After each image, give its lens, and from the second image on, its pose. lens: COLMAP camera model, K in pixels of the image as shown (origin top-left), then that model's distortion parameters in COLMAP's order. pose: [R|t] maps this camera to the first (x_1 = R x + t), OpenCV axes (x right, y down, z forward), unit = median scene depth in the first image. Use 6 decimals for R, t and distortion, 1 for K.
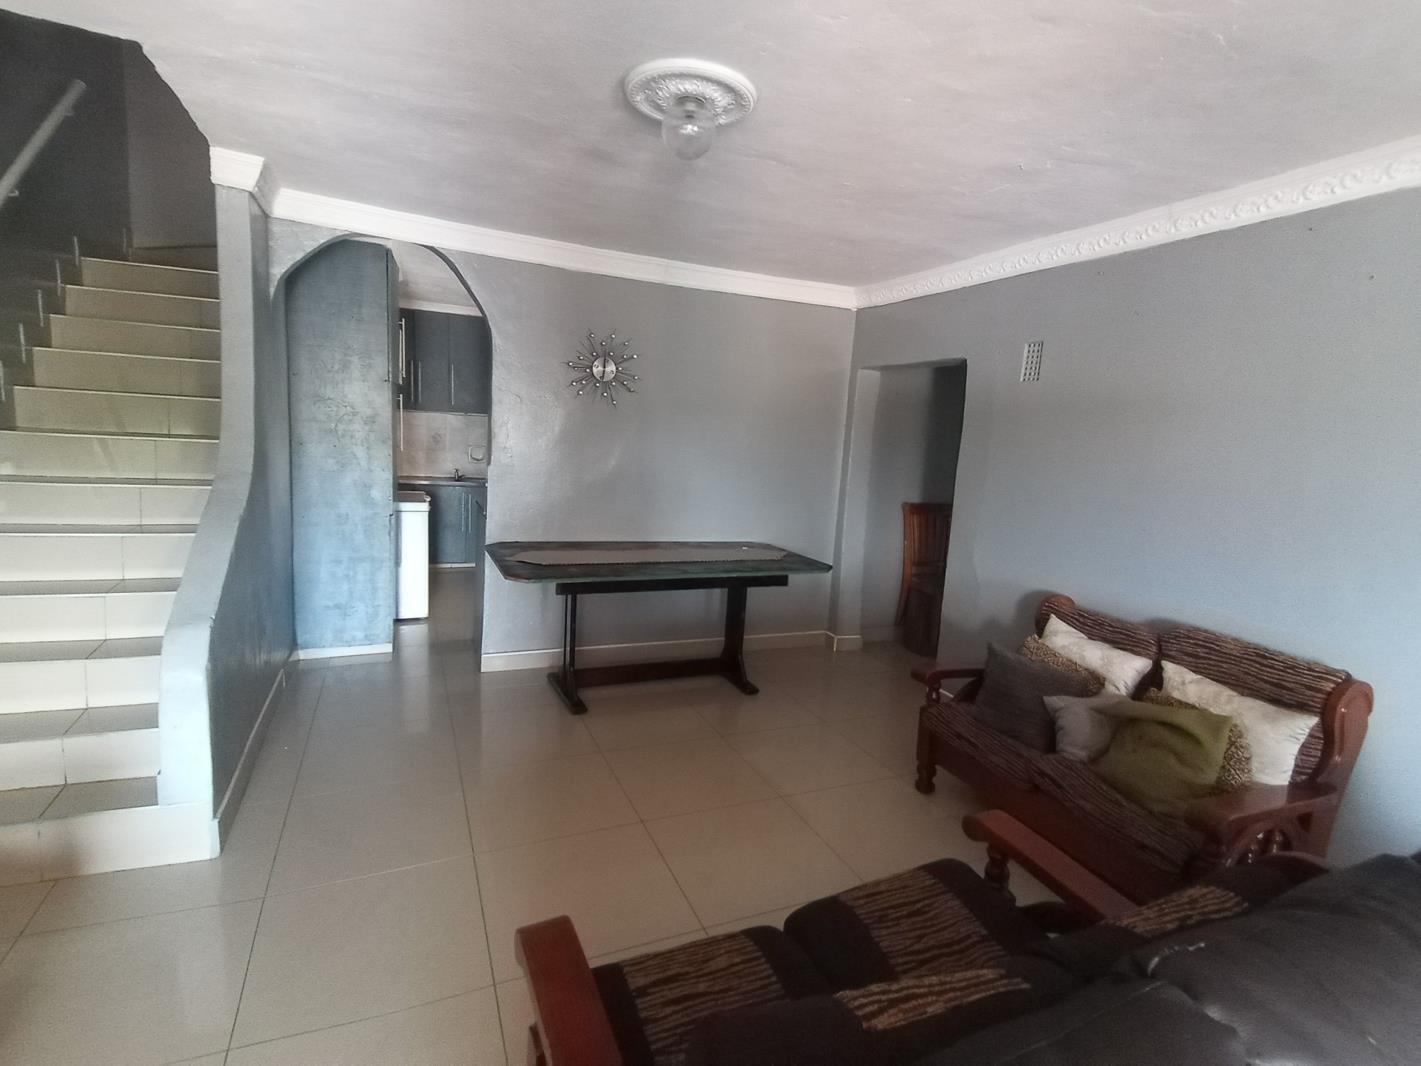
lens RADIAL K [[686.1, 0, 708.6], [0, 686.1, 521.7], [0, 0, 1]] dist [0.000118, 0.000030]
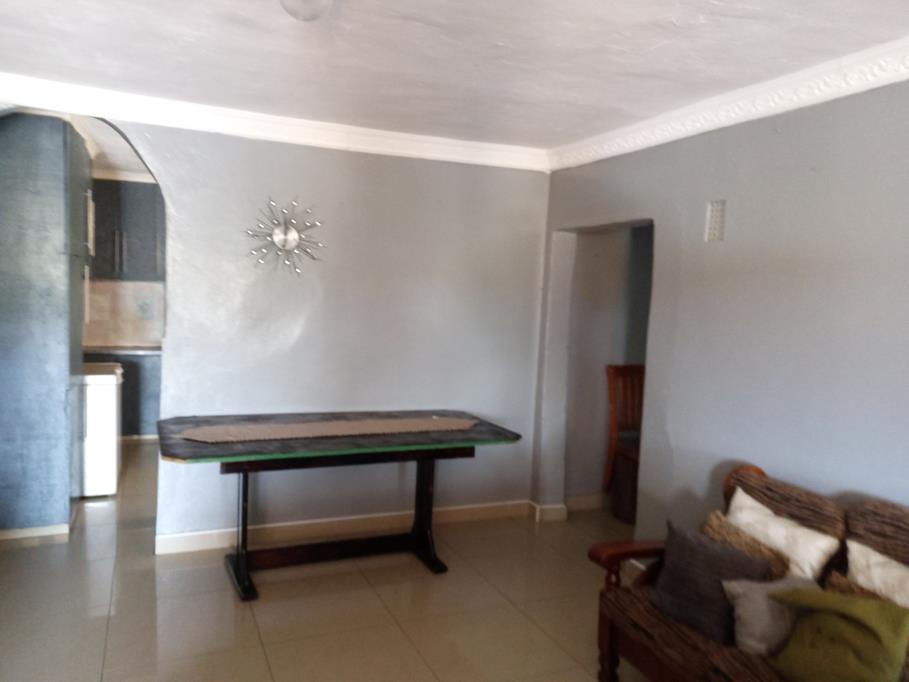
lens RADIAL K [[675.6, 0, 450.9], [0, 675.6, 344.8], [0, 0, 1]] dist [0.001183, -0.008684]
pose [[0.999791, -0.019306, -0.006796, 0.093602], [0.018929, 0.998482, -0.051715, -0.015631], [0.007785, 0.051576, 0.998639, 0.051242]]
